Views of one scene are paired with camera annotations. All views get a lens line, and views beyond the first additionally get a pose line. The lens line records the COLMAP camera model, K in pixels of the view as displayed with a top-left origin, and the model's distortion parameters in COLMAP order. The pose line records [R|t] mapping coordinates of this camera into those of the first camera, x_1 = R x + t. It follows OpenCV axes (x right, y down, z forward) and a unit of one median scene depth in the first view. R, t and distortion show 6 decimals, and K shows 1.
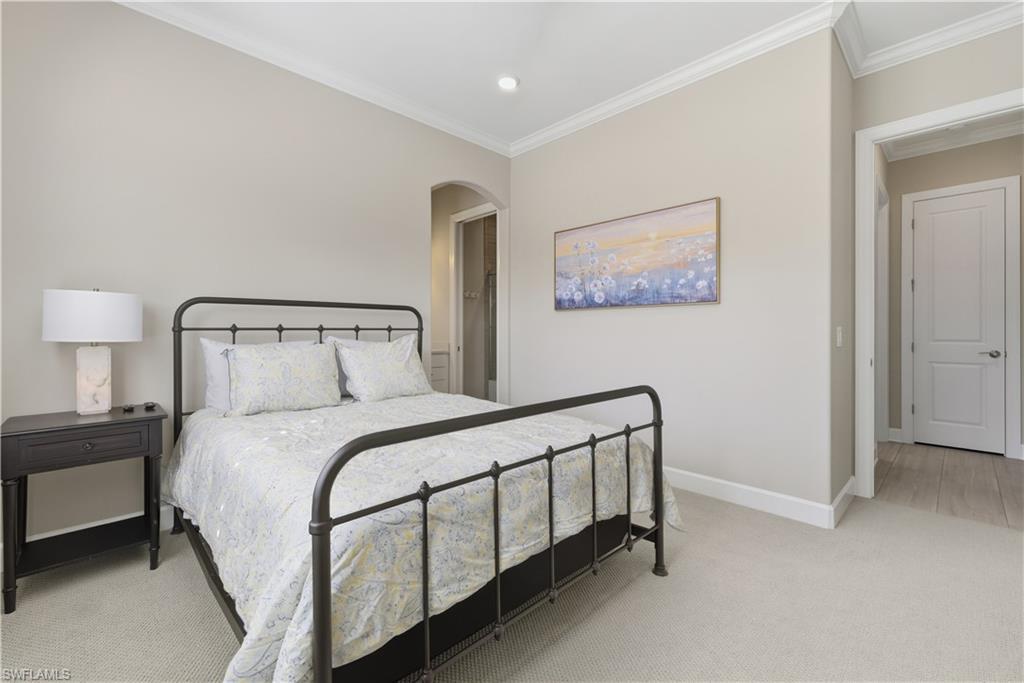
lens RADIAL K [[425.7, 0, 511.9], [0, 425.7, 338.8], [0, 0, 1]] dist [0.000250, 0.000366]
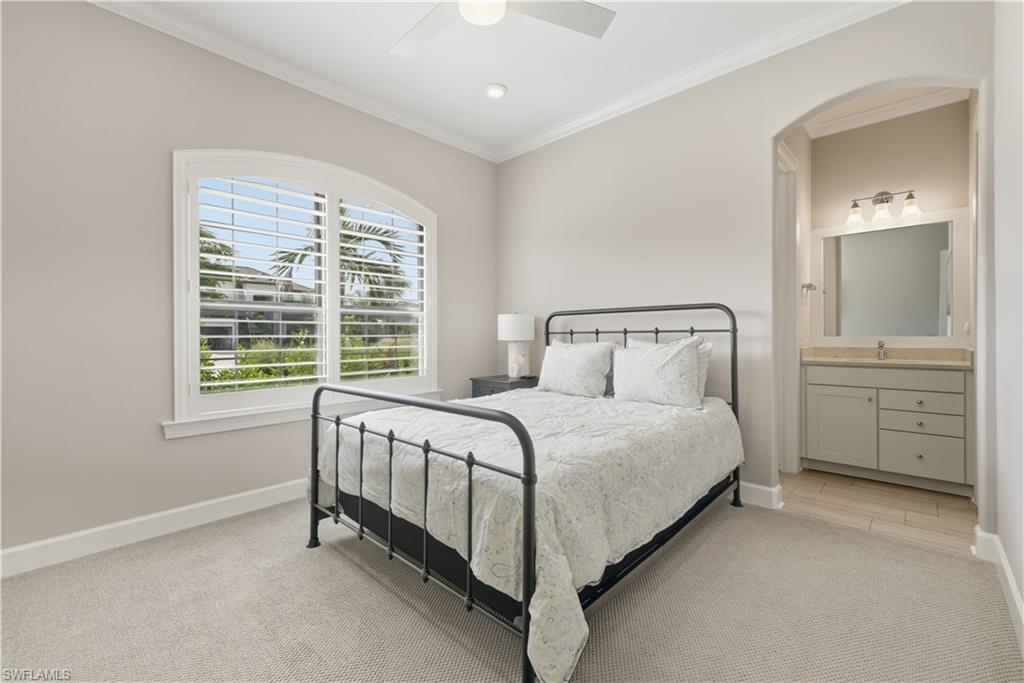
lens RADIAL K [[425.7, 0, 512.2], [0, 425.7, 335.3], [0, 0, 1]] dist [0.000250, 0.000366]
pose [[0.063585, 0.003468, -0.997970, 0.760749], [-0.009682, 0.999949, 0.002858, -0.015744], [0.997929, 0.009481, 0.063616, 0.723900]]
